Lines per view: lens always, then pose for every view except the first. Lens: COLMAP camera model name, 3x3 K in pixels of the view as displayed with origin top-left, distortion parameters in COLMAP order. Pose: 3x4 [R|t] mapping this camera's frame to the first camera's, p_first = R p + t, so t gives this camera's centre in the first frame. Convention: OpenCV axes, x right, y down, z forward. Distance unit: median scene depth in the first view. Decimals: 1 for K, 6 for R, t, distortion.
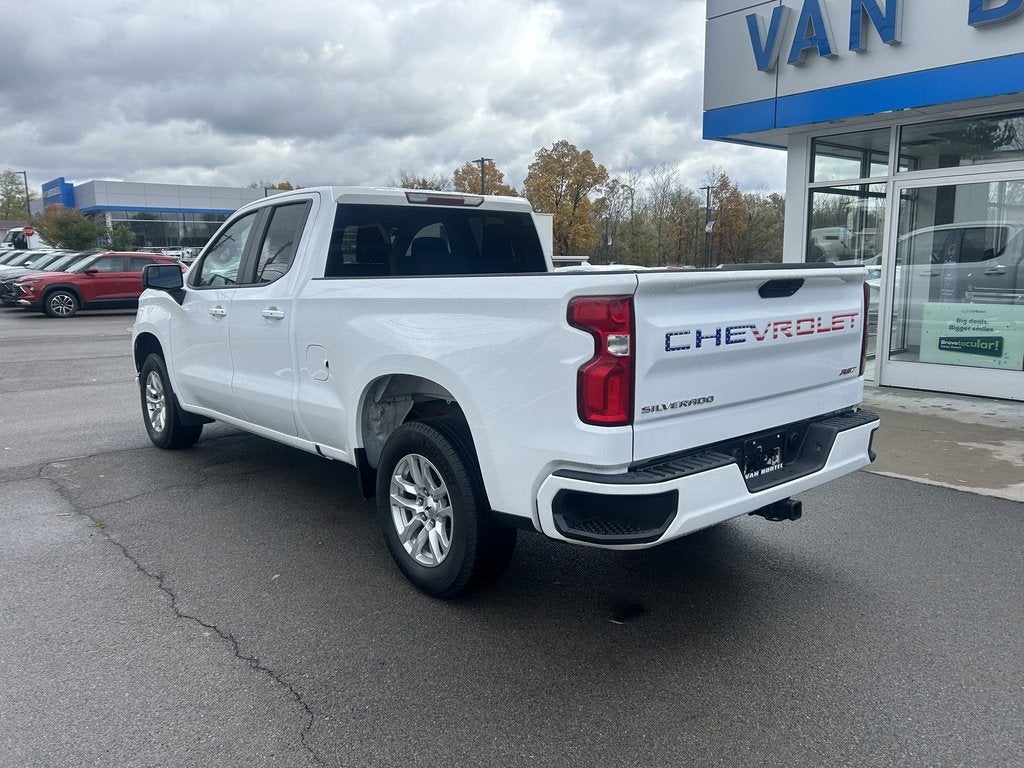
lens RADIAL K [[796.3, 0, 508.1], [0, 796.3, 391.8], [0, 0, 1]] dist [0.040925, -0.008449]
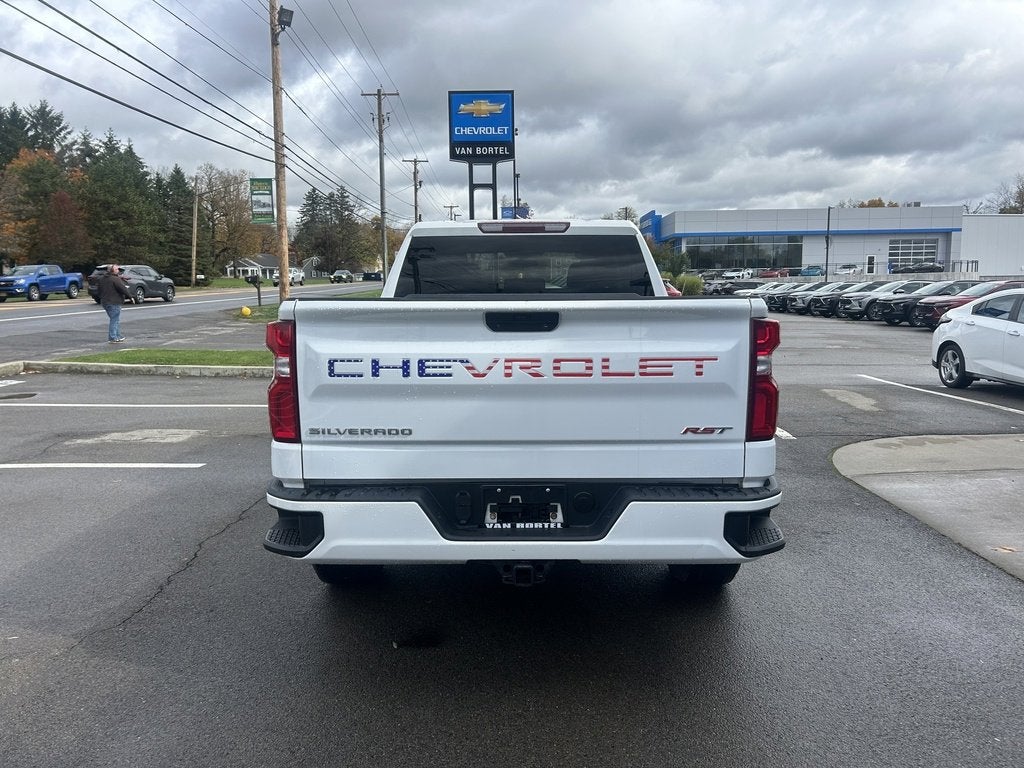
lens RADIAL K [[773.0, 0, 508.4], [0, 773.0, 379.4], [0, 0, 1]] dist [0.047706, -0.043712]
pose [[0.753170, 0.086095, -0.652168, 0.942019], [-0.109326, 0.993994, 0.004964, -0.071470], [0.648678, 0.067561, 0.758058, 0.361969]]
